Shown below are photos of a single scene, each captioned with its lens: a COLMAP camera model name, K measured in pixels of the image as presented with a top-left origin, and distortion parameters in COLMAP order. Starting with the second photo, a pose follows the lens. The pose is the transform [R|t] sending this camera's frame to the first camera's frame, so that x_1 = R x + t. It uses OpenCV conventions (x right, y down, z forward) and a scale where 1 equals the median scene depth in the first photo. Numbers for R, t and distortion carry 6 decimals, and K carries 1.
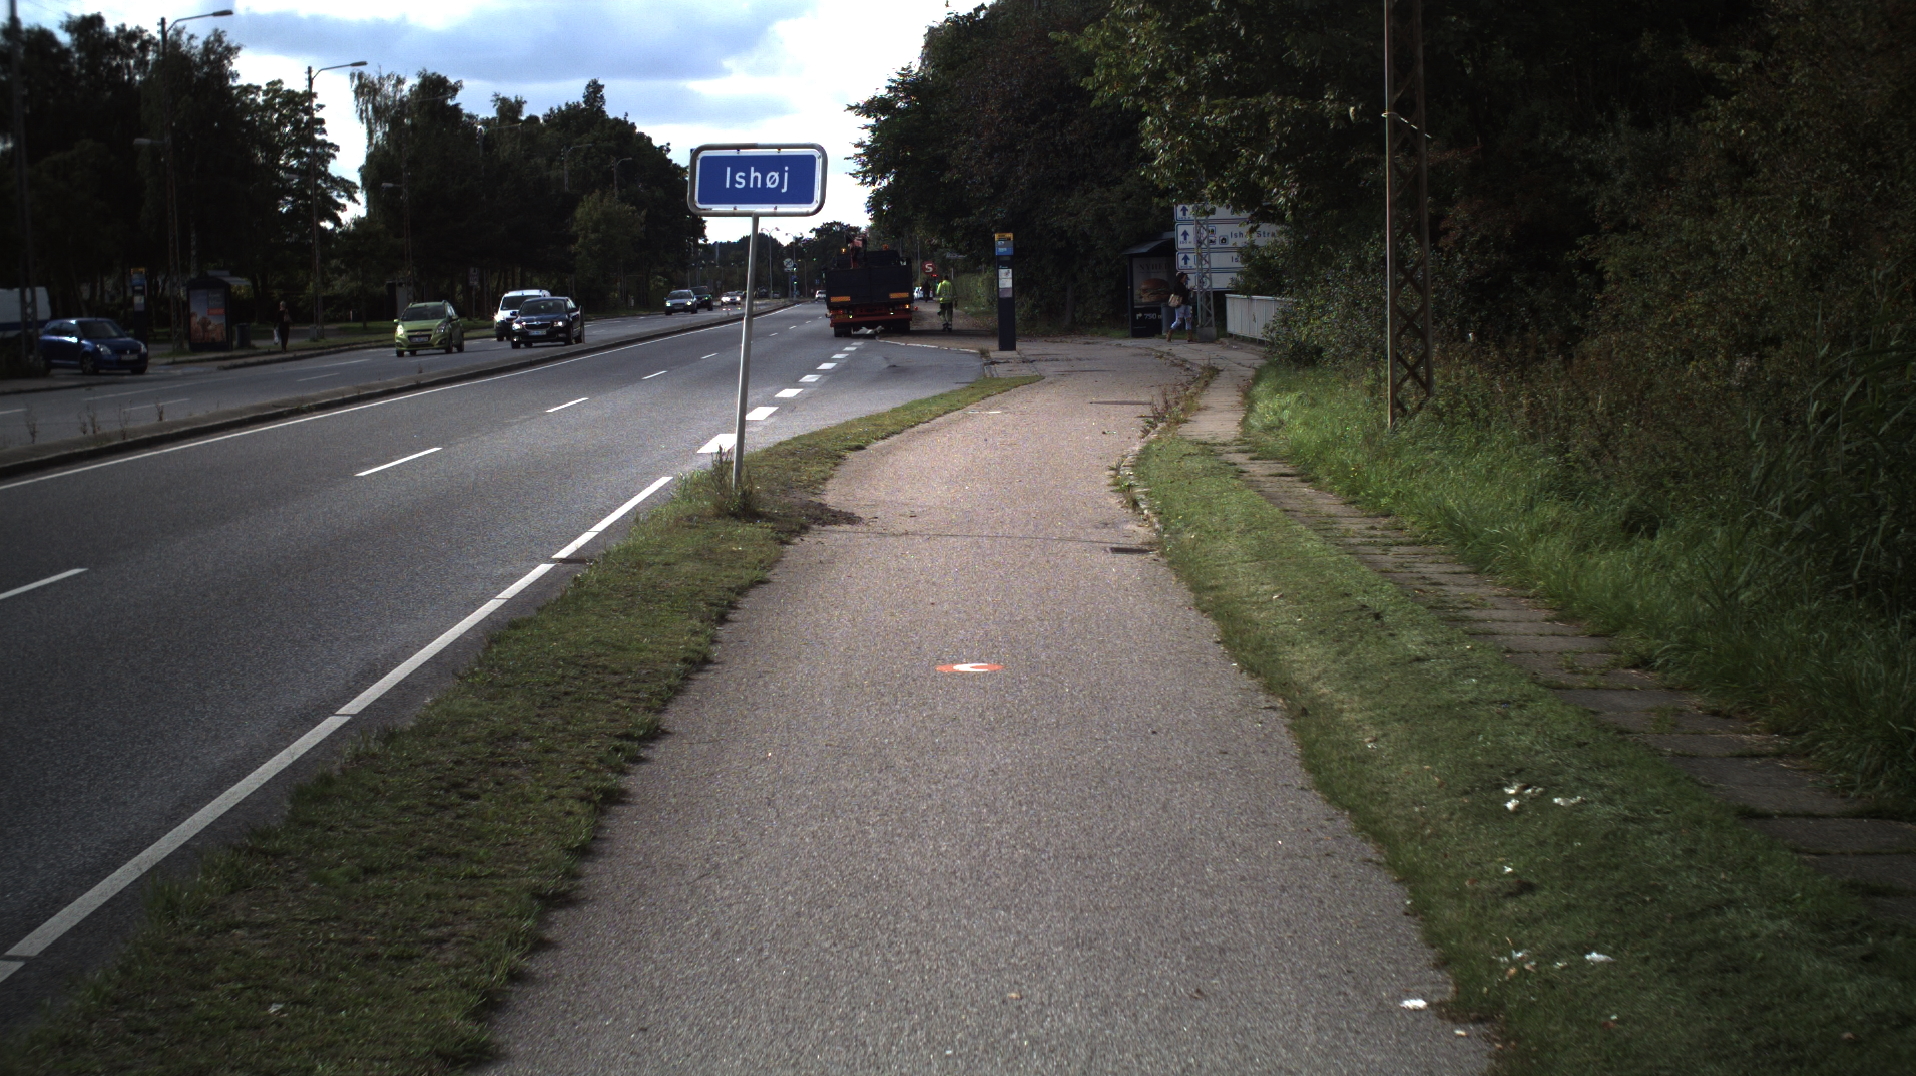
lens RADIAL K [[3470.5, 0, 958.0], [0, 3470.5, 538.0], [0, 0, 1]] dist [-0.285564, 0.351762]
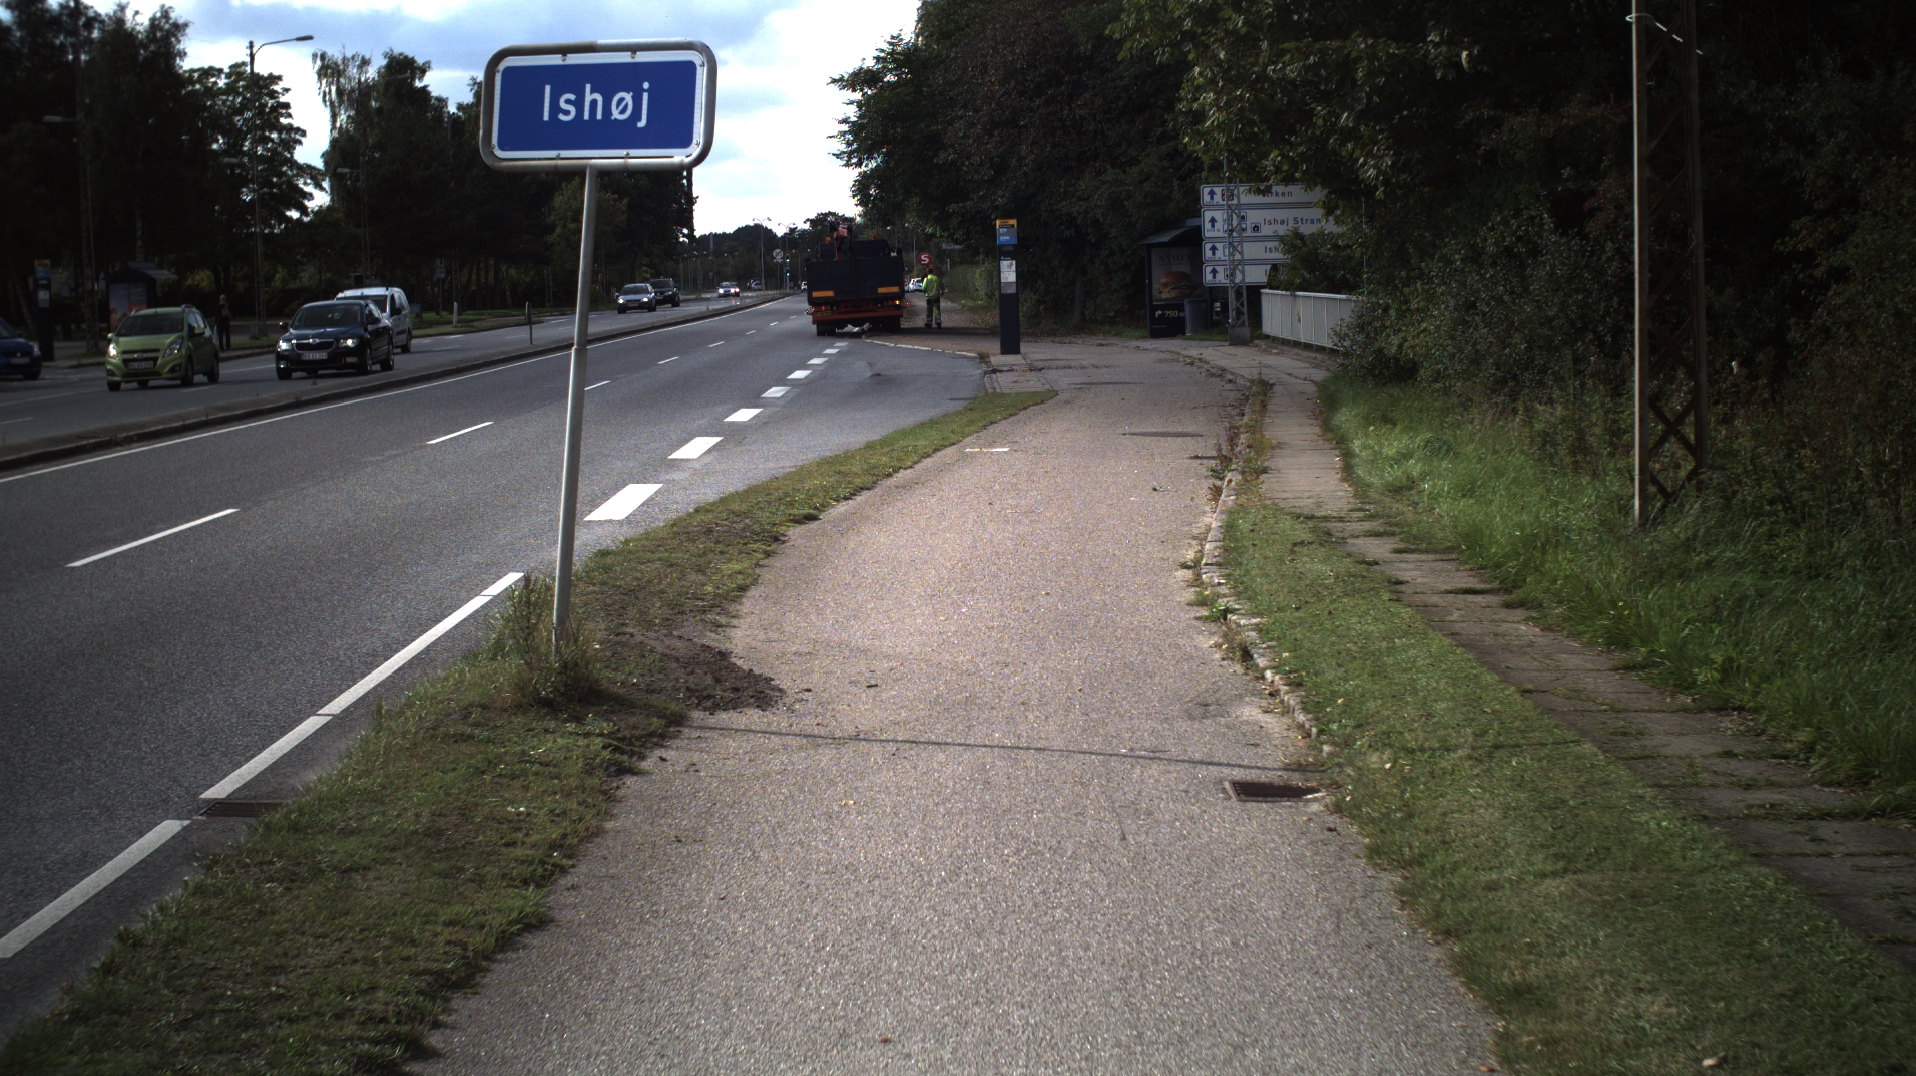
lens RADIAL K [[3470.5, 0, 958.0], [0, 3470.5, 538.0], [0, 0, 1]] dist [-0.285564, 0.351762]
pose [[1.000000, 0.000115, 0.000937, 0.000252], [-0.000118, 0.999997, 0.002566, -0.008670], [-0.000937, -0.002566, 0.999996, 0.110374]]
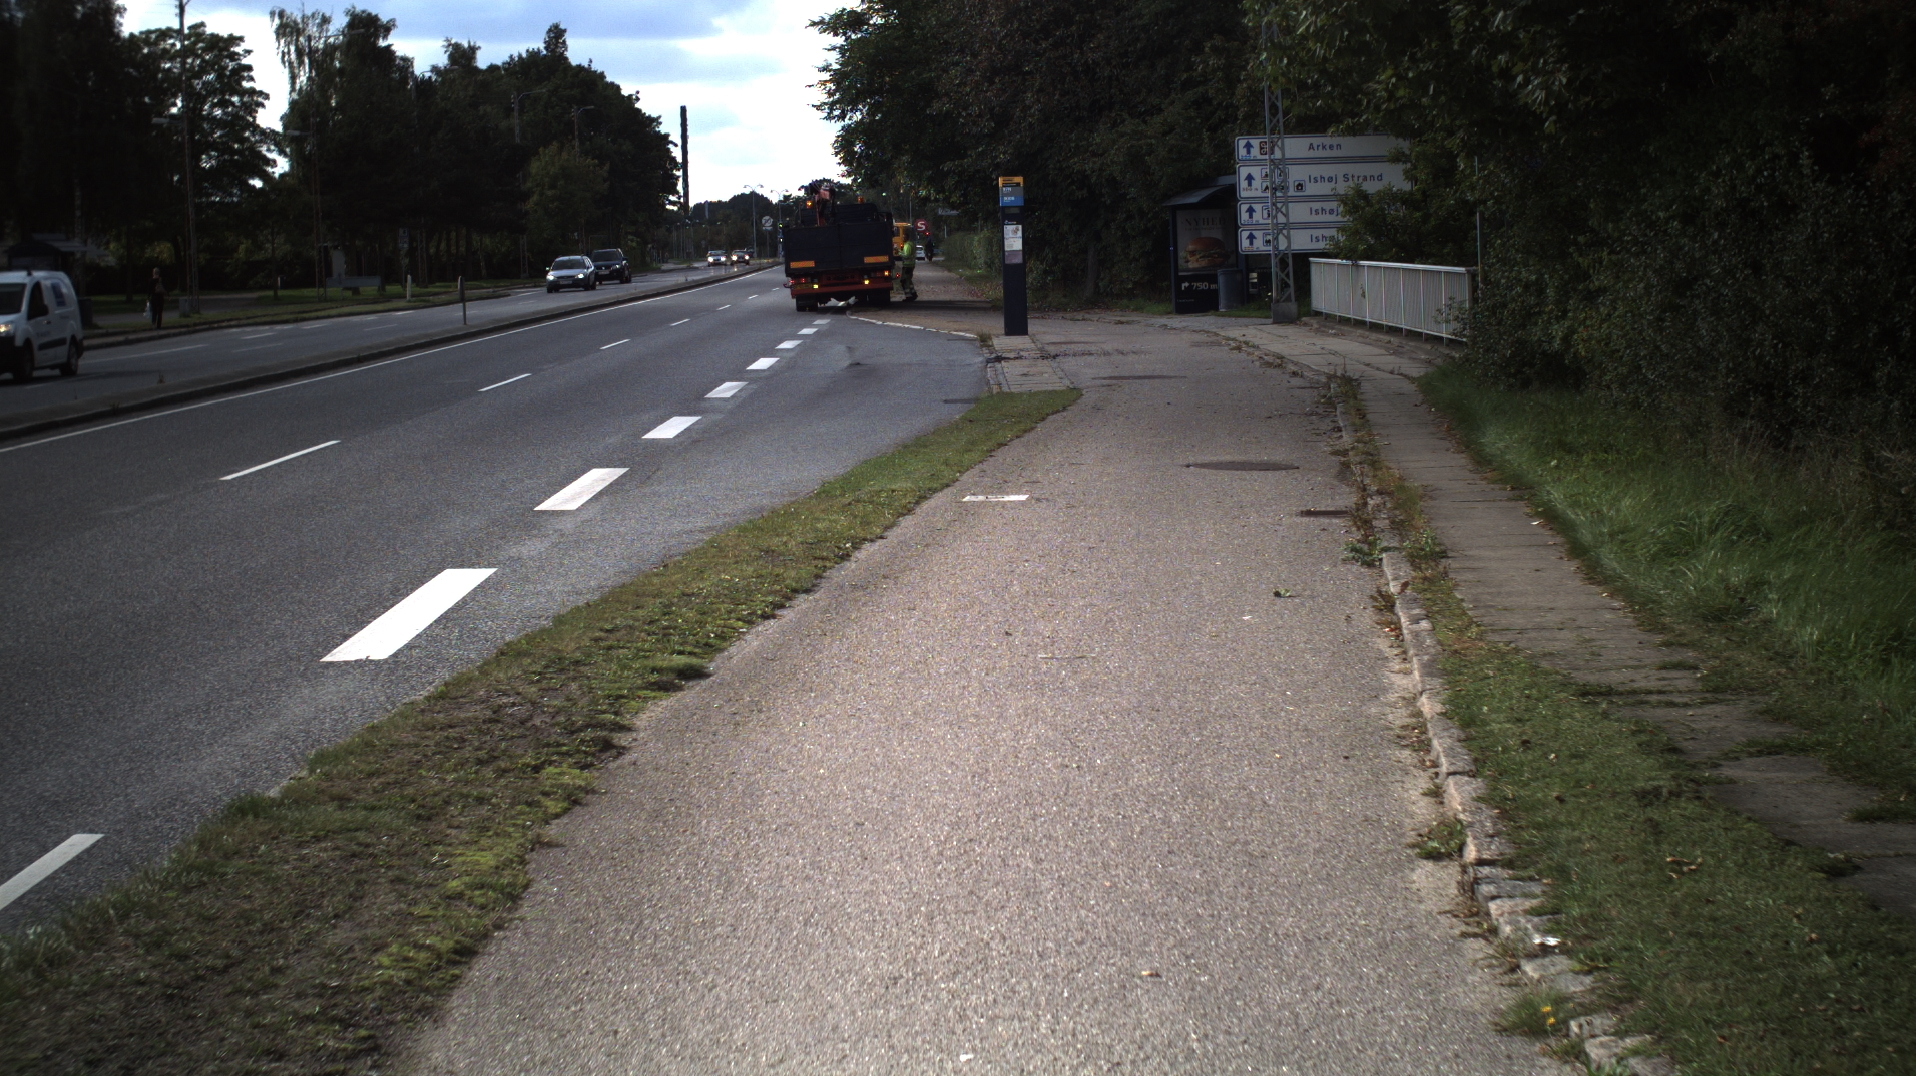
lens RADIAL K [[3470.5, 0, 958.0], [0, 3470.5, 538.0], [0, 0, 1]] dist [-0.285564, 0.351762]
pose [[0.999988, -0.004751, 0.001232, 0.000603], [0.004736, 0.999917, 0.012004, -0.016809], [-0.001289, -0.011998, 0.999927, 0.221162]]
